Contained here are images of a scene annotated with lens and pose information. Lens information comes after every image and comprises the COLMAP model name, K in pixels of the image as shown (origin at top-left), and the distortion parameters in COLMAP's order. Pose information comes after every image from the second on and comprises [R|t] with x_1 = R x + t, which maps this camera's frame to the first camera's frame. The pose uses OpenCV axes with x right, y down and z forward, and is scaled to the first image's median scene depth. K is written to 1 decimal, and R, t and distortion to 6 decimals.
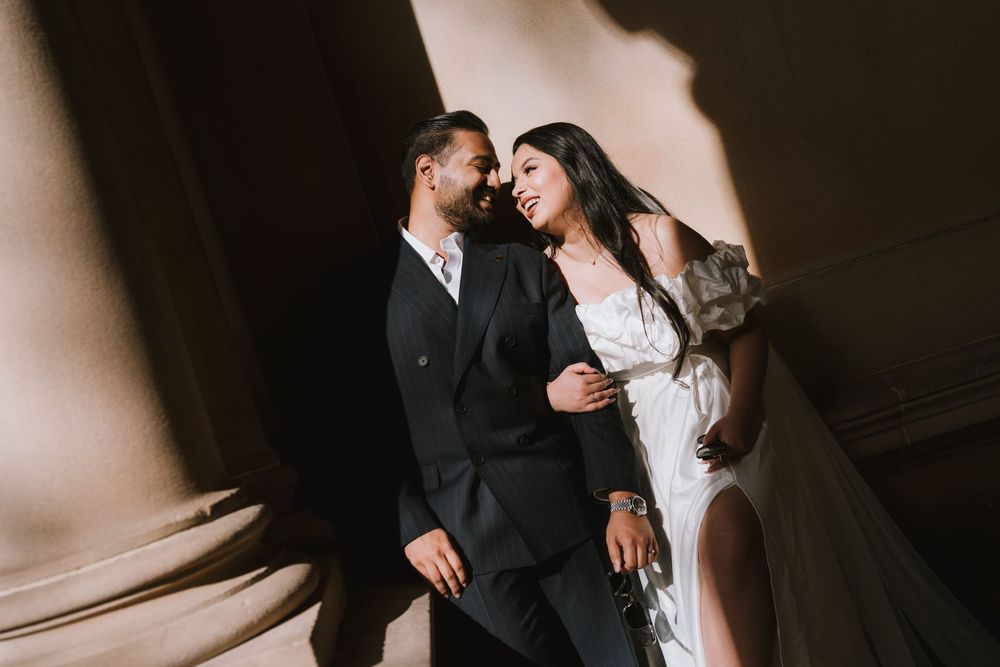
lens RADIAL K [[1378.1, 0, 499.2], [0, 1378.1, 356.2], [0, 0, 1]] dist [0.307290, 0.003219]
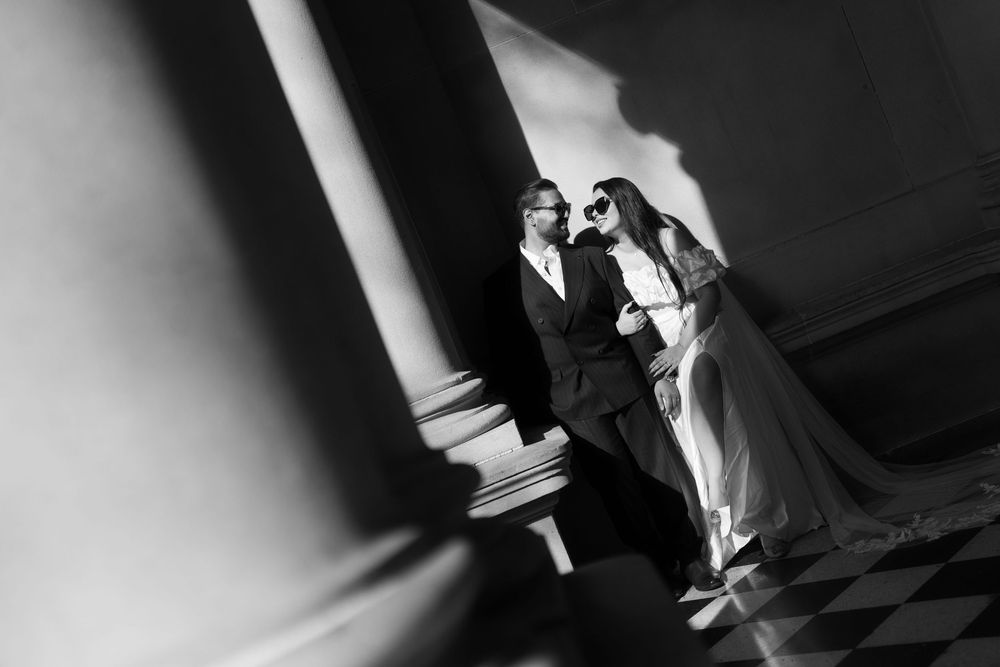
lens RADIAL K [[1333.8, 0, 500.0], [0, 1333.8, 333.5], [0, 0, 1]] dist [-0.078465, 0.784121]
pose [[0.996215, -0.070730, -0.050520, -0.030217], [0.068734, 0.996825, -0.040203, 0.103362], [0.053203, 0.036578, 0.997914, -0.861833]]
